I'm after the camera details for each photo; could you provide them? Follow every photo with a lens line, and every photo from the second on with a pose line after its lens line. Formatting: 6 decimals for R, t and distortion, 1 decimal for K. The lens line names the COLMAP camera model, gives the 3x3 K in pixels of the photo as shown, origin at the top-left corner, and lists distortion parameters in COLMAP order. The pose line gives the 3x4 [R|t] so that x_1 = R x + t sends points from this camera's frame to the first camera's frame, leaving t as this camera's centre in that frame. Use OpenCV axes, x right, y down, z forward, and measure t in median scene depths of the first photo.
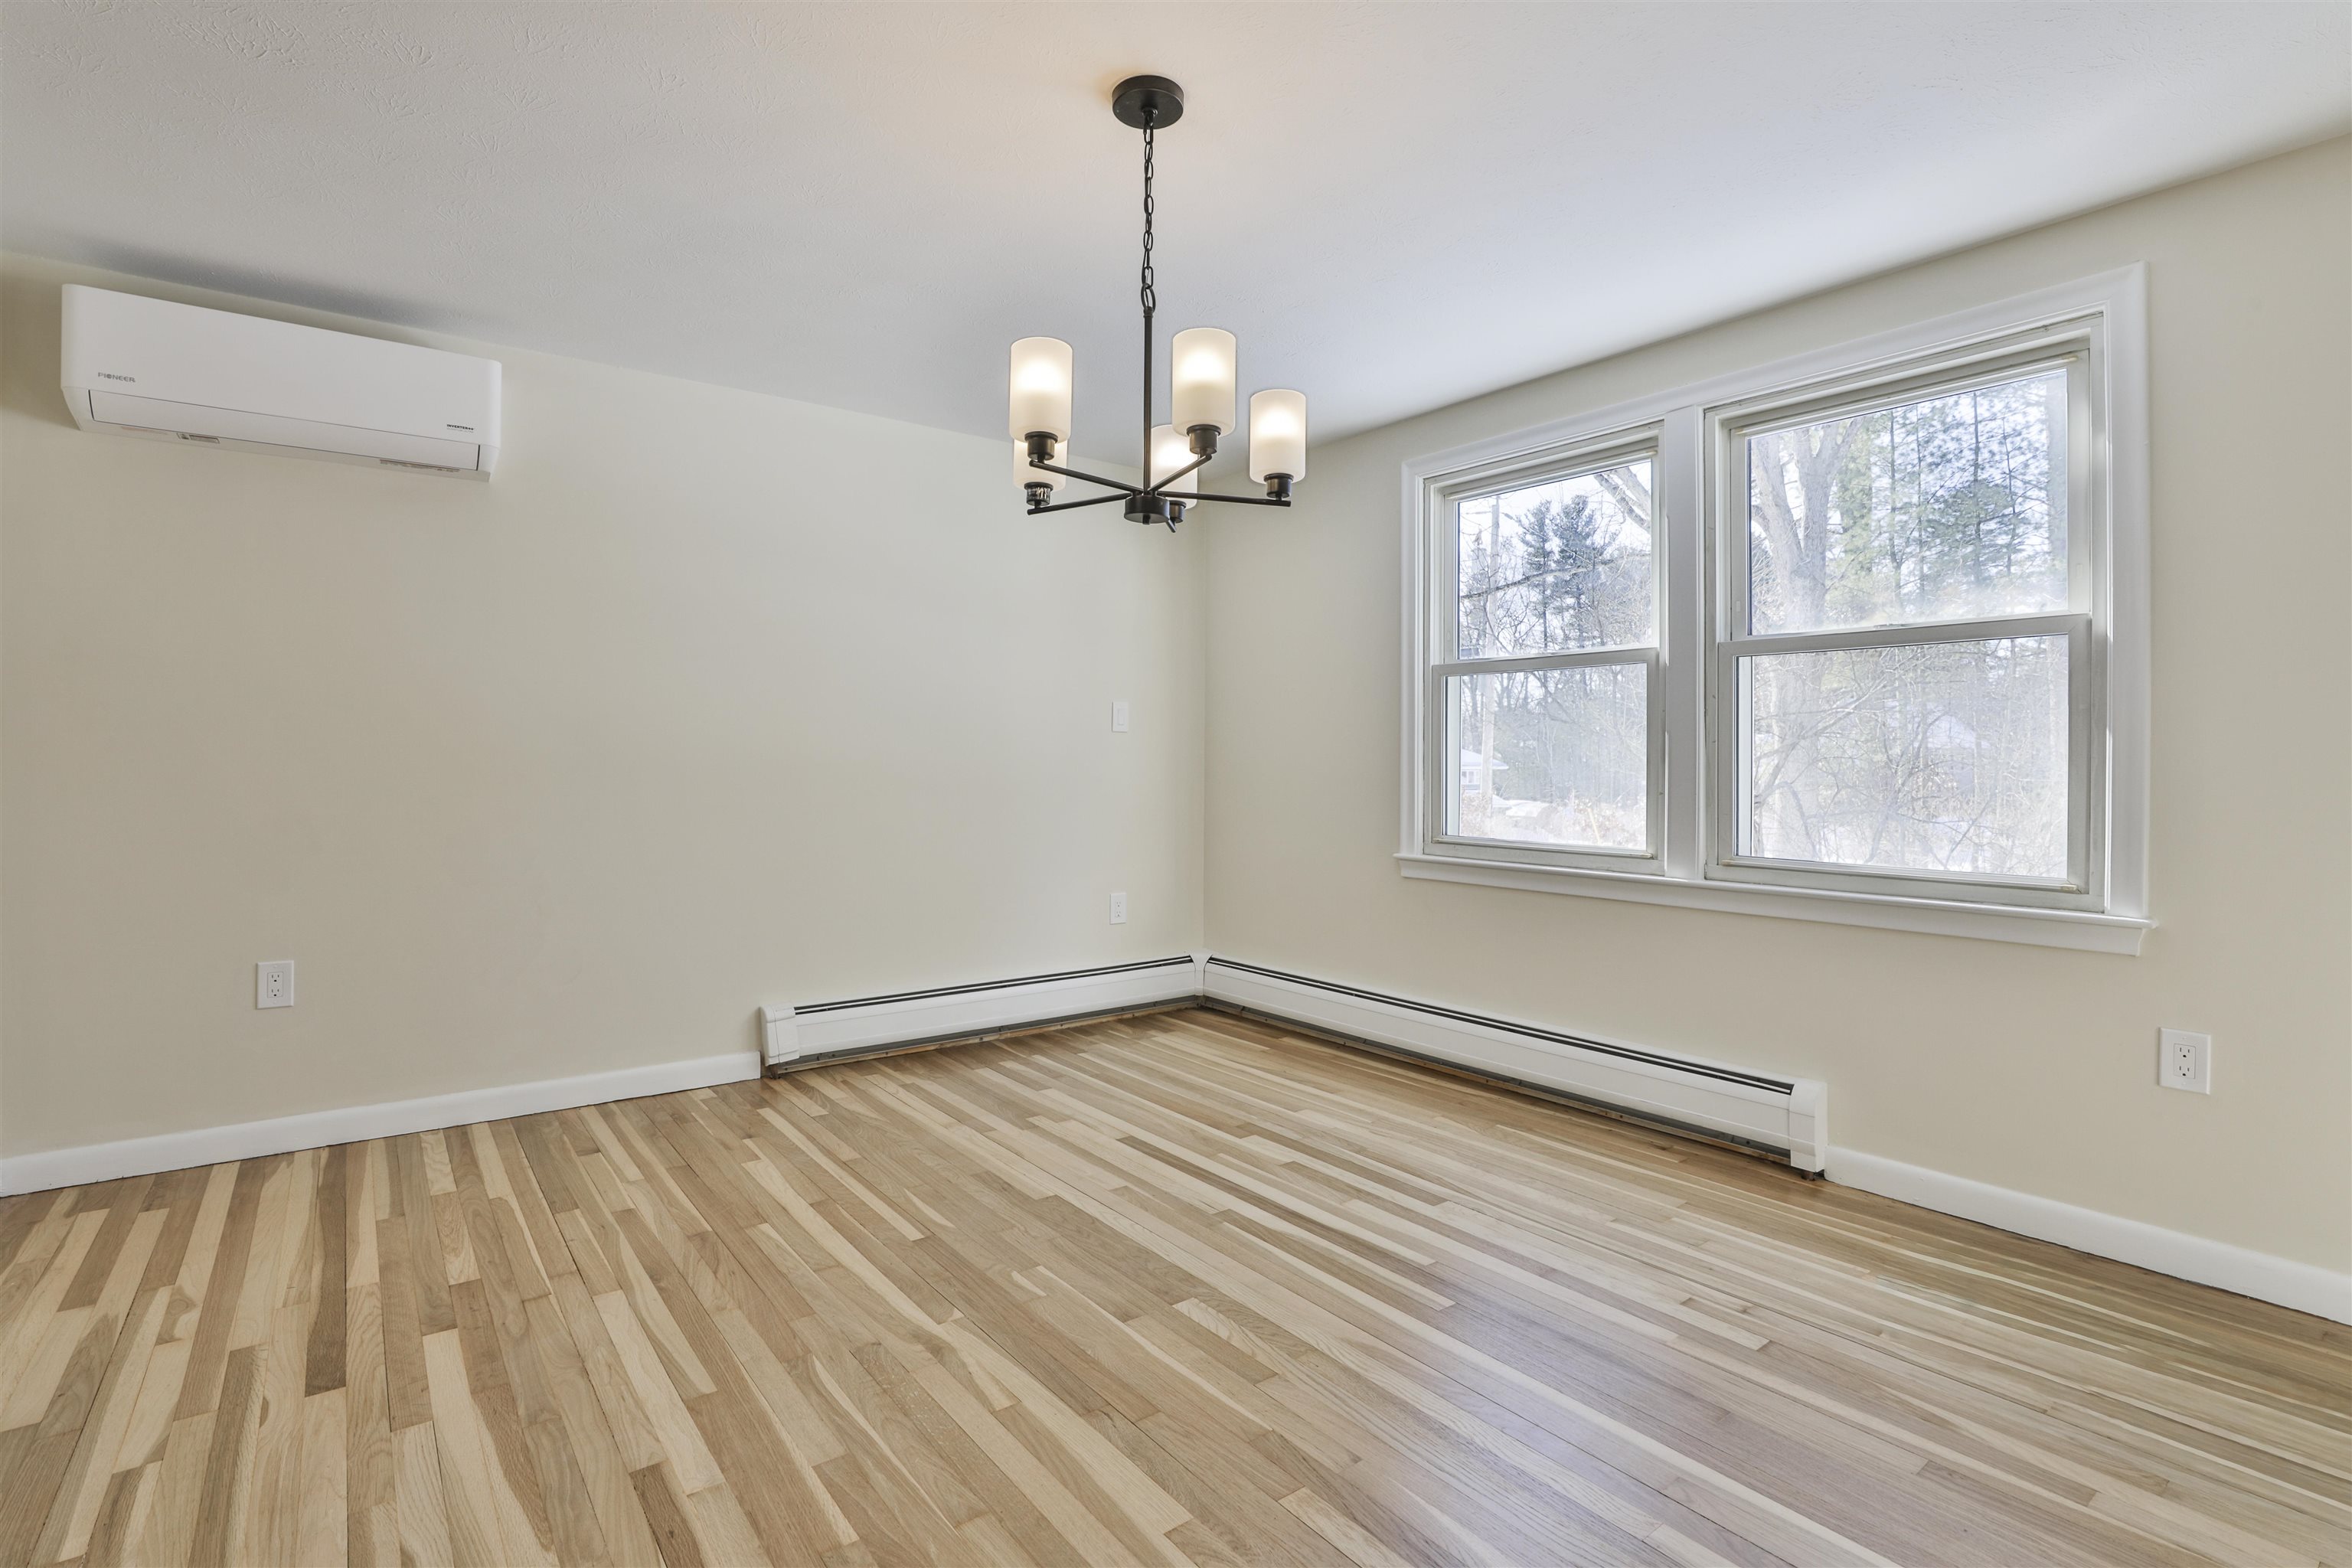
lens RADIAL K [[1103.9, 0, 1172.5], [0, 1103.9, 762.8], [0, 0, 1]] dist [-0.050515, 0.015720]
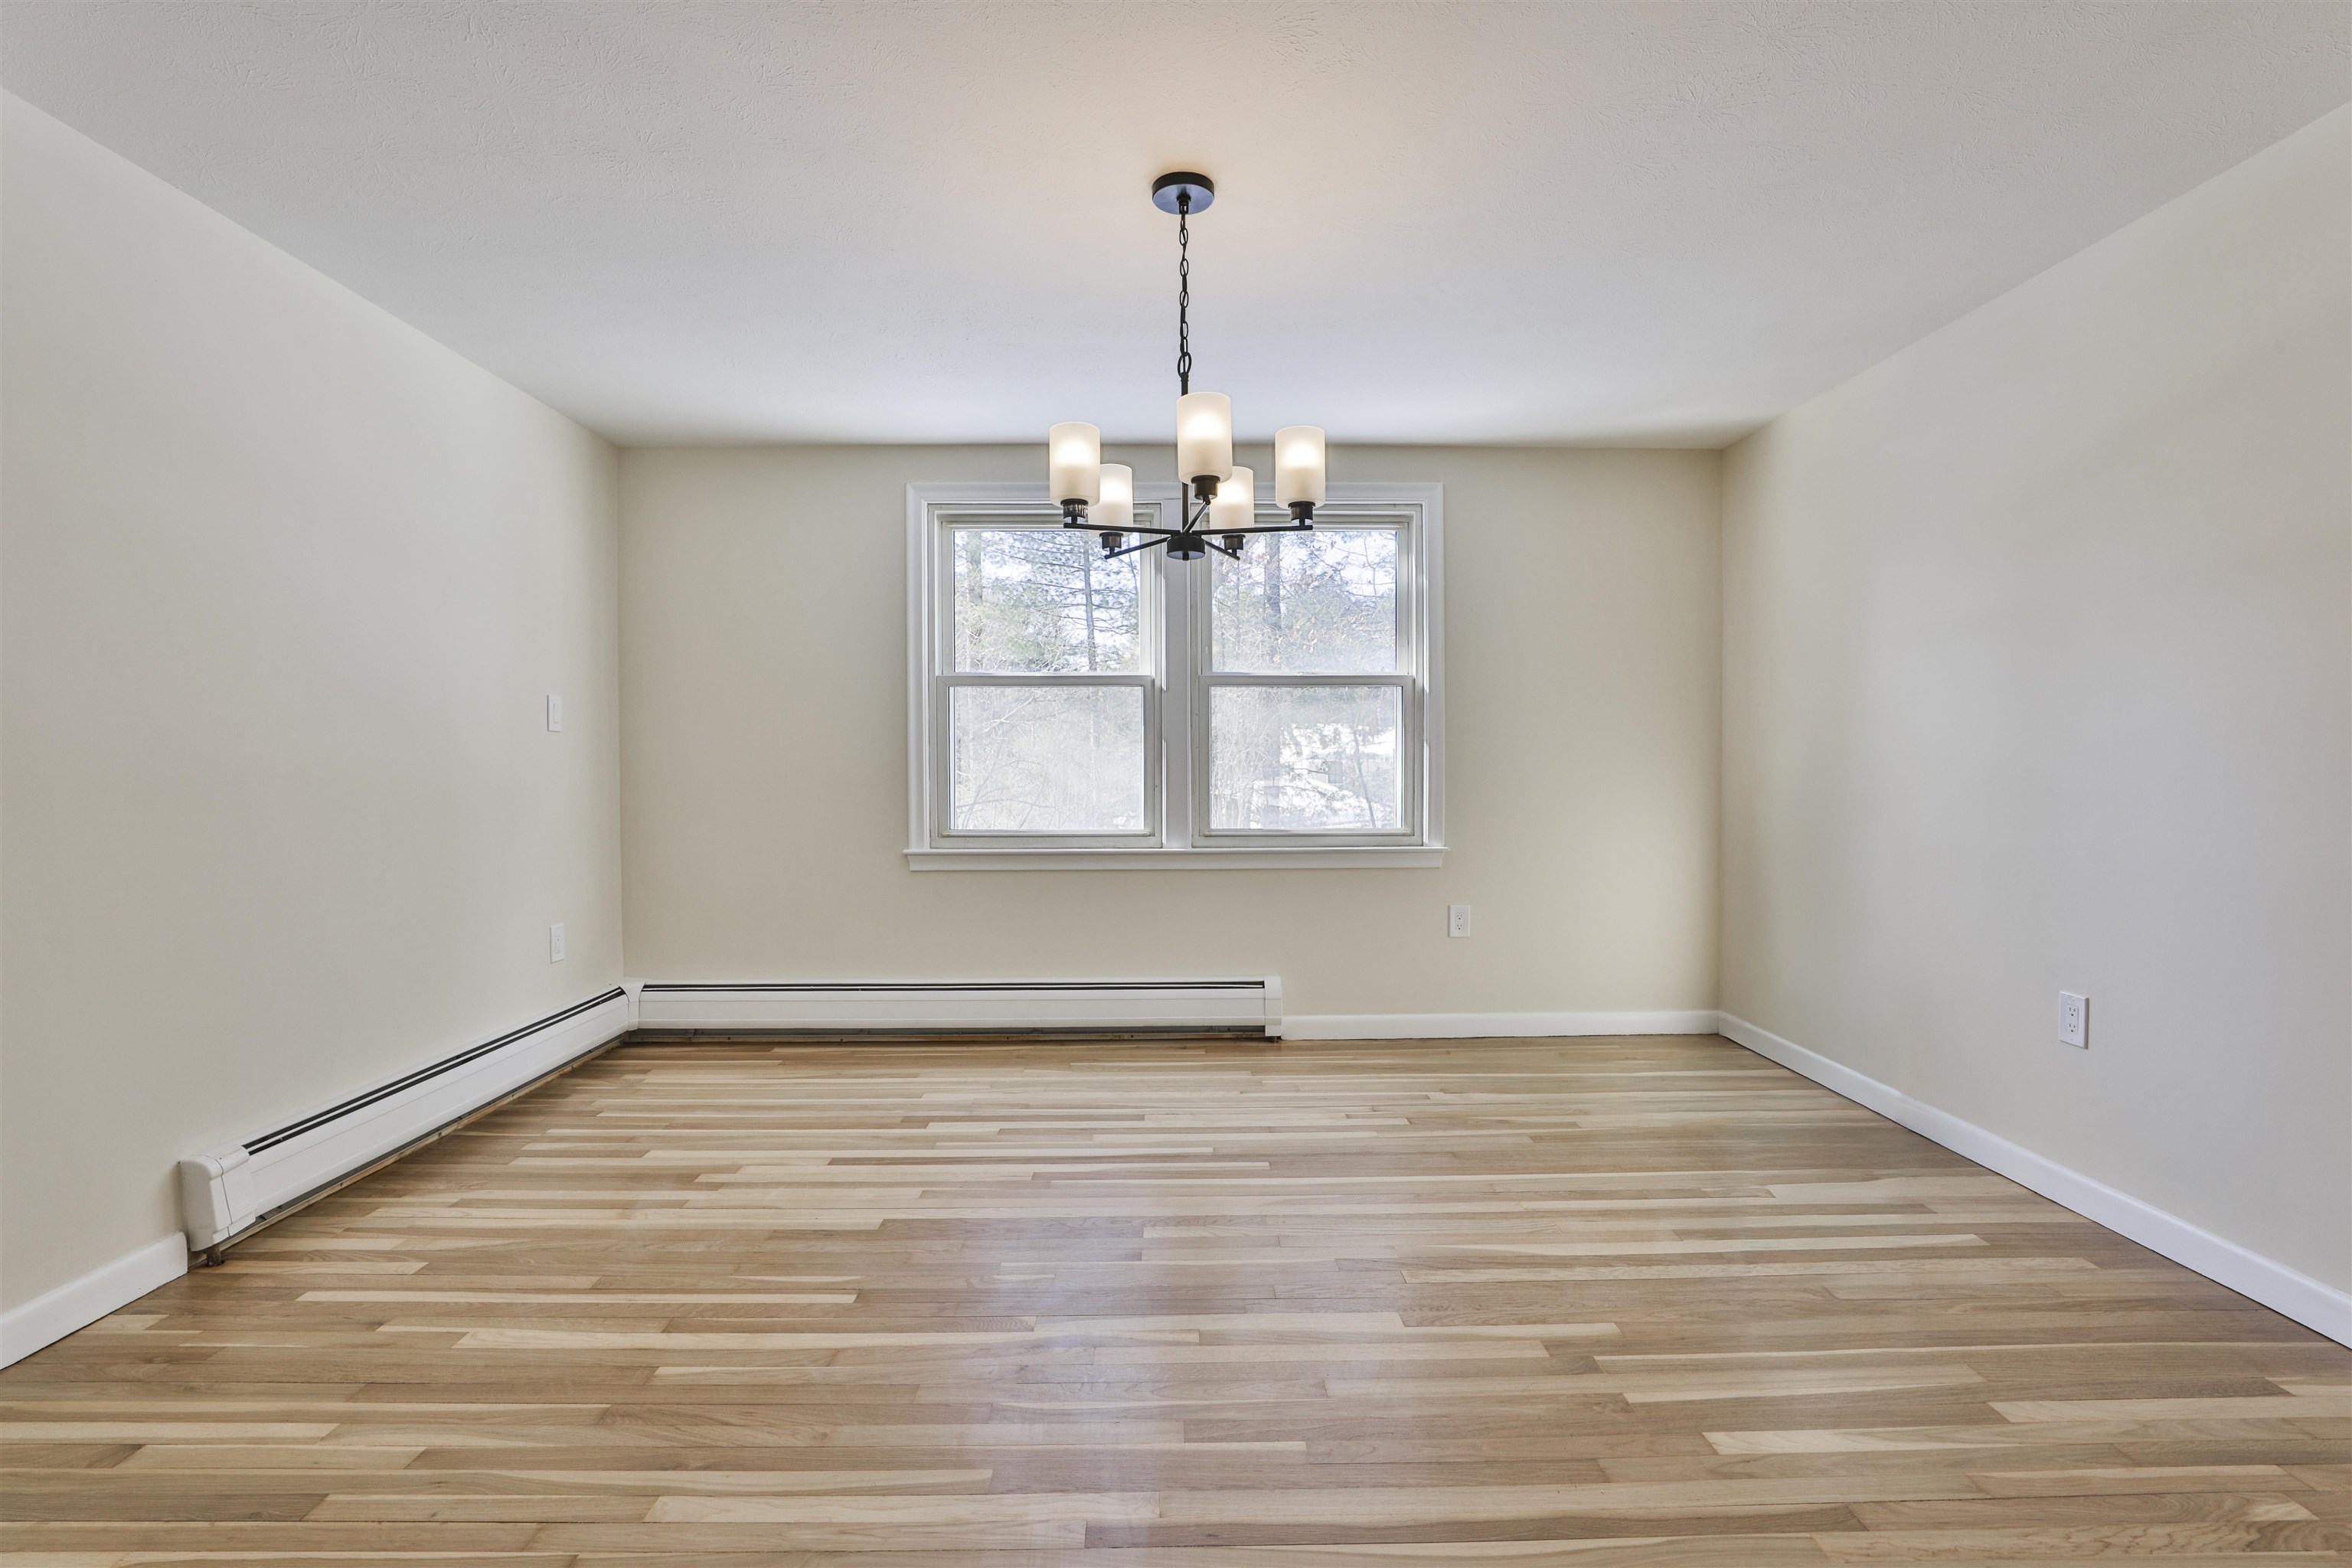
lens RADIAL K [[1103.9, 0, 1172.5], [0, 1103.9, 762.8], [0, 0, 1]] dist [-0.050515, 0.015720]
pose [[0.585338, -0.010442, 0.810722, -0.747864], [0.006898, 0.999945, 0.007899, -0.012066], [-0.810760, 0.000969, 0.585378, 0.239677]]
